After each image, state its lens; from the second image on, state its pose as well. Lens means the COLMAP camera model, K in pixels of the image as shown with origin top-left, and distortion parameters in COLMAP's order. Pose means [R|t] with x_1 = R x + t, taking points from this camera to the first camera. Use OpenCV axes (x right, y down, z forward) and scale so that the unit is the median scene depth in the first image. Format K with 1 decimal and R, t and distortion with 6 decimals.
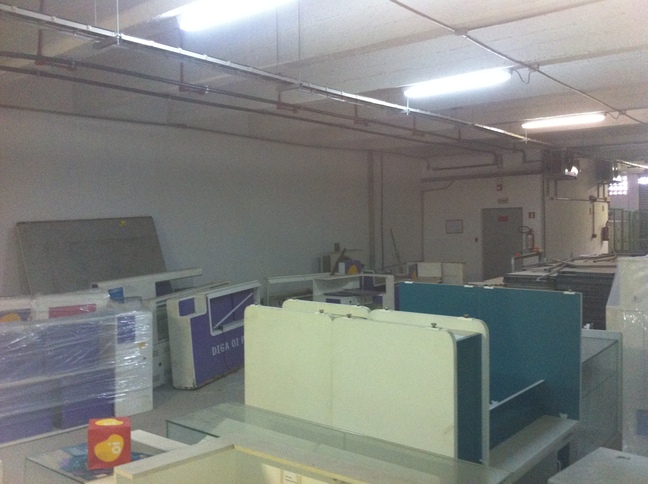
lens RADIAL K [[599.6, 0, 324.0], [0, 599.6, 242.0], [0, 0, 1]] dist [0.050879, -0.174260]
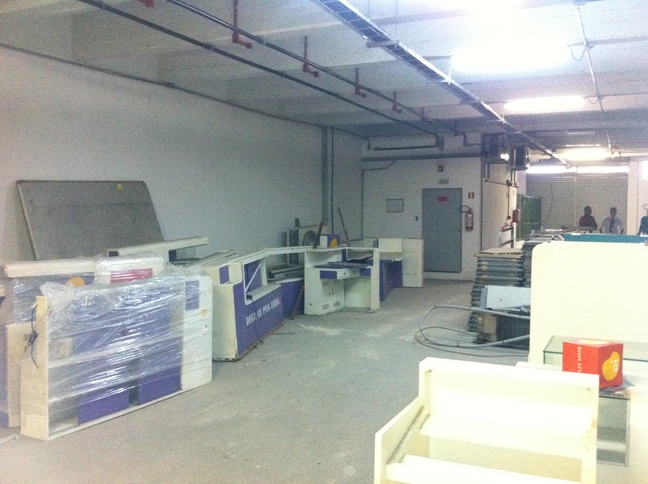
lens RADIAL K [[599.6, 0, 324.0], [0, 599.6, 242.0], [0, 0, 1]] dist [0.050879, -0.174260]
pose [[0.973824, 0.006185, 0.227221, -0.201625], [-0.011242, 0.999717, 0.020968, 0.024681], [-0.227027, -0.022973, 0.973618, 0.032875]]
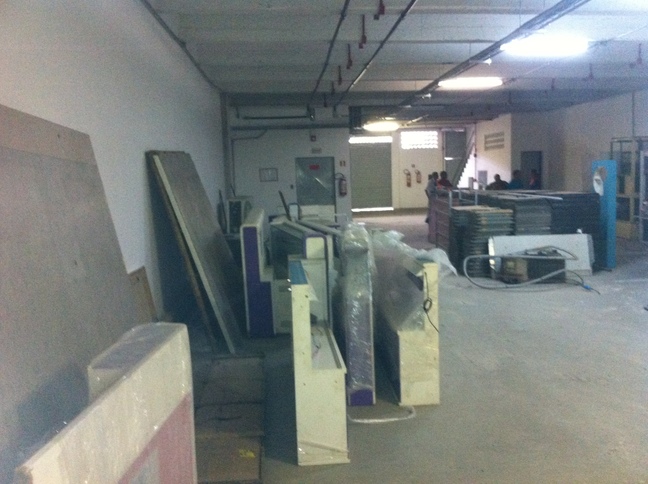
lens RADIAL K [[599.6, 0, 324.0], [0, 599.6, 242.0], [0, 0, 1]] dist [0.050879, -0.174260]
pose [[0.745239, -0.074915, 0.662576, -0.614470], [0.034949, 0.996691, 0.073383, 0.026293], [-0.665881, -0.031531, 0.745391, 0.224991]]
